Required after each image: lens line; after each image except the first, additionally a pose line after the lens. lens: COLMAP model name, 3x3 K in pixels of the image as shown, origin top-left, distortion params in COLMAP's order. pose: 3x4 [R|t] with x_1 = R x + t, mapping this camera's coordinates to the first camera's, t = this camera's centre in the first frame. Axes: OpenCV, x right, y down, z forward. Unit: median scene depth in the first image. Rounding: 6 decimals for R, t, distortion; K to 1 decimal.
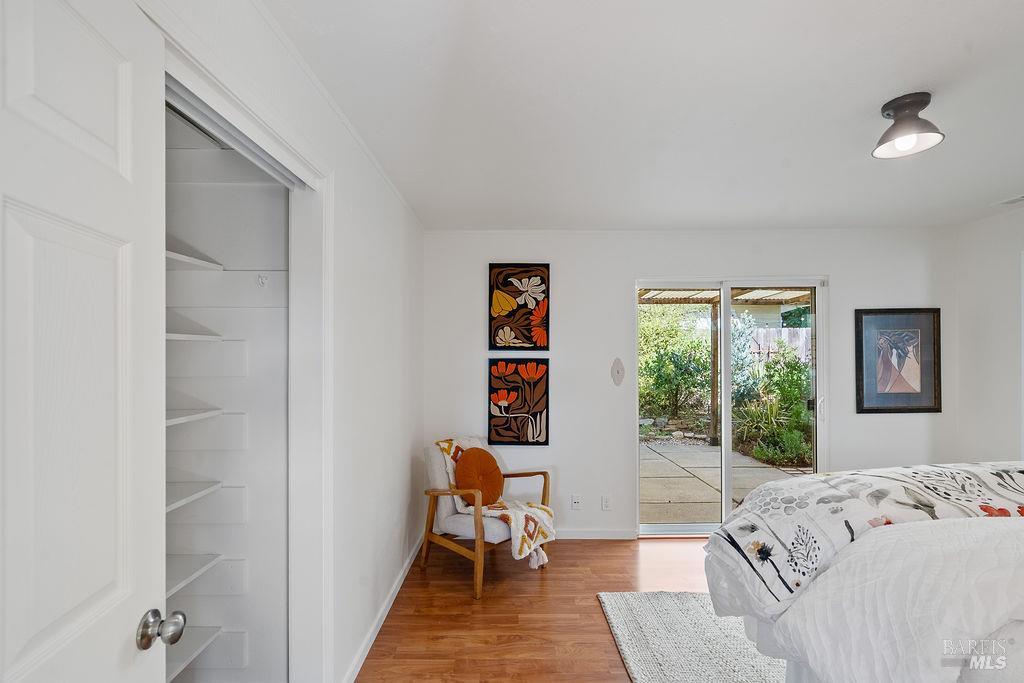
lens RADIAL K [[476.6, 0, 506.1], [0, 476.6, 349.2], [0, 0, 1]] dist [-0.004092, -0.000014]
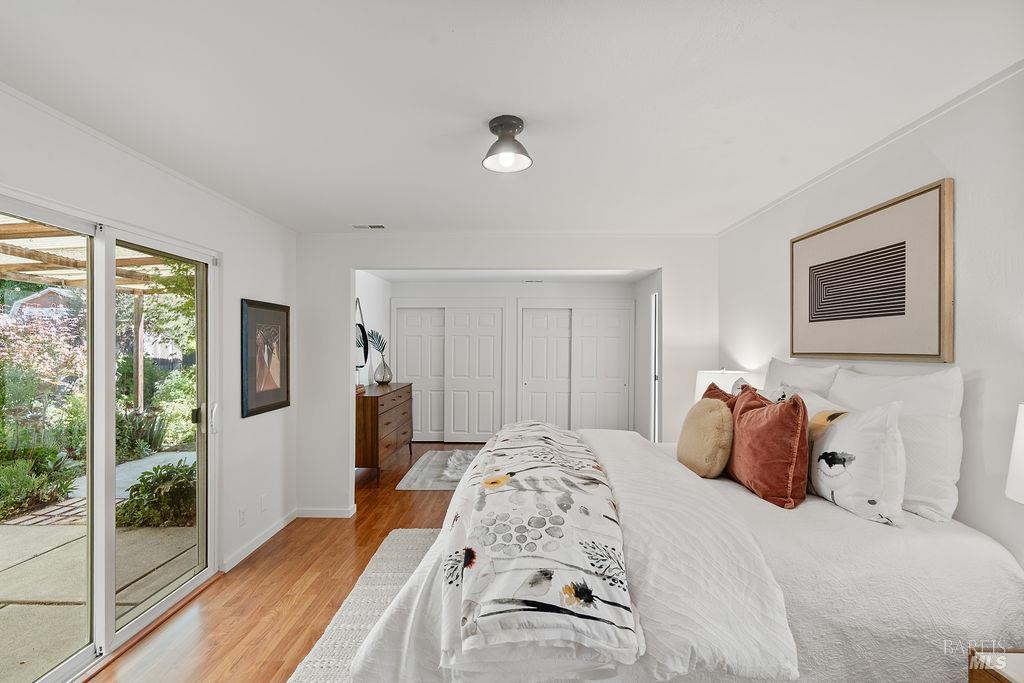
lens RADIAL K [[476.6, 0, 506.1], [0, 476.6, 349.2], [0, 0, 1]] dist [-0.004092, -0.000014]
pose [[0.019862, 0.001901, 0.999801, -0.123760], [-0.009662, 0.999952, -0.001709, 0.005514], [-0.999756, -0.009626, 0.019879, 0.502302]]
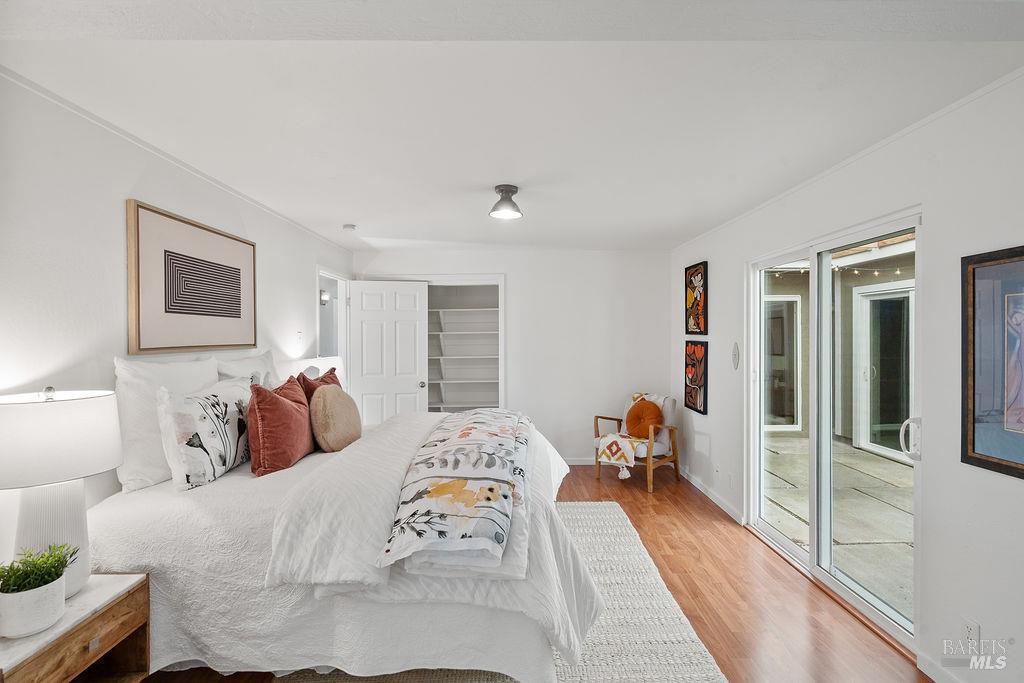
lens RADIAL K [[466.3, 0, 516.7], [0, 466.3, 337.6], [0, 0, 1]] dist [-0.002355, 0.000167]
pose [[0.018265, 0.011634, -0.999765, 1.231786], [0.011329, 0.999866, 0.011842, -0.009613], [0.999769, -0.011542, 0.018131, 0.516165]]
